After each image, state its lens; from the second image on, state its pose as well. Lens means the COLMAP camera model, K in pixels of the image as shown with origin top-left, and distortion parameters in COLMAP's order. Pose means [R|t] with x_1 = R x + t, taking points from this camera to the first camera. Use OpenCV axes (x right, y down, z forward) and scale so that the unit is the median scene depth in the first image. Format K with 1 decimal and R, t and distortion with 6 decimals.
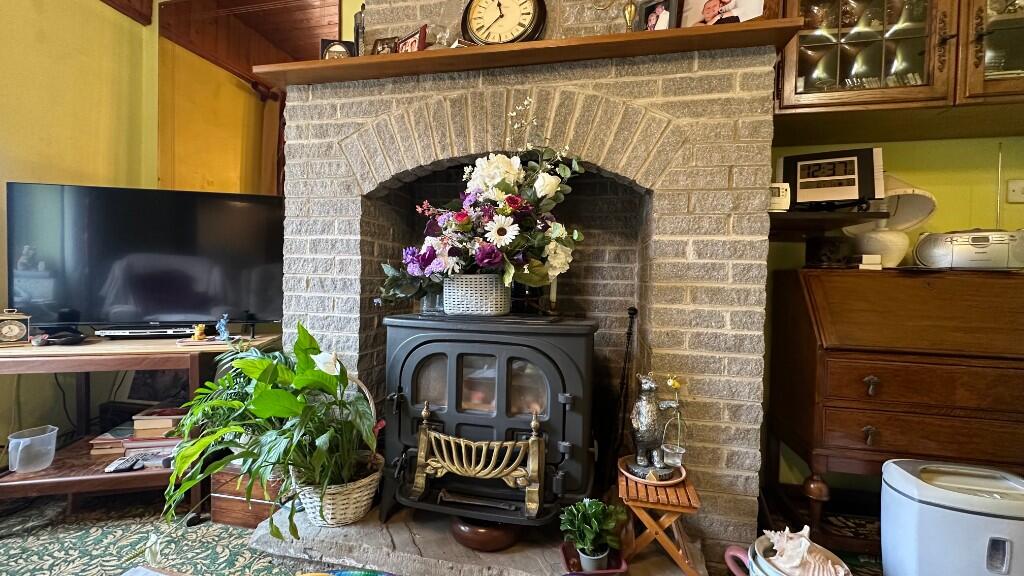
lens RADIAL K [[402.4, 0, 510.5], [0, 402.4, 287.1], [0, 0, 1]] dist [-0.001926, -0.000312]
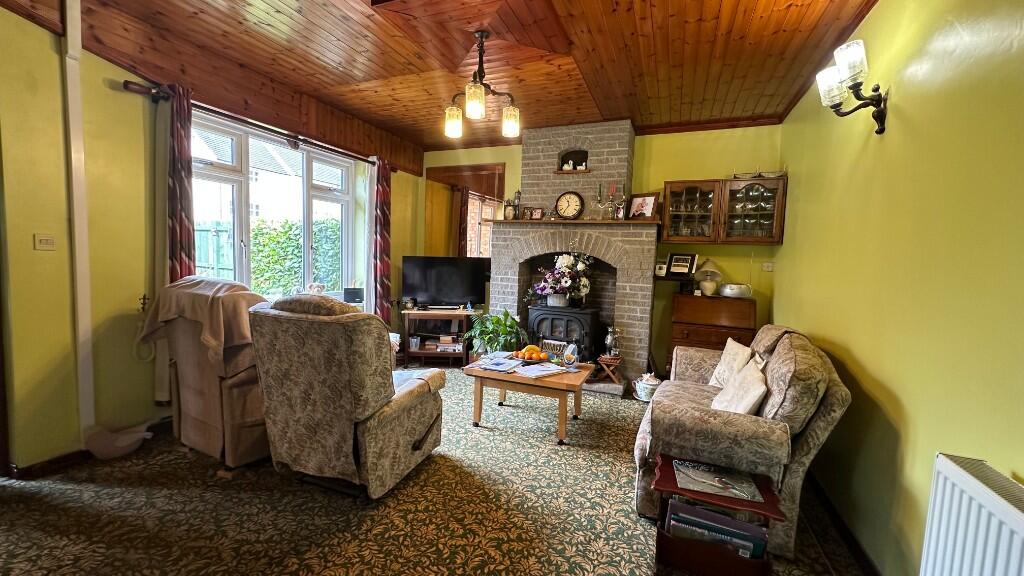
lens RADIAL K [[402.4, 0, 508.3], [0, 402.4, 286.2], [0, 0, 1]] dist [-0.001926, -0.000312]
pose [[0.979368, 0.028926, -0.200006, 0.162744], [-0.017892, 0.998228, 0.056759, -0.262604], [0.201293, -0.052010, 0.978149, -2.170963]]
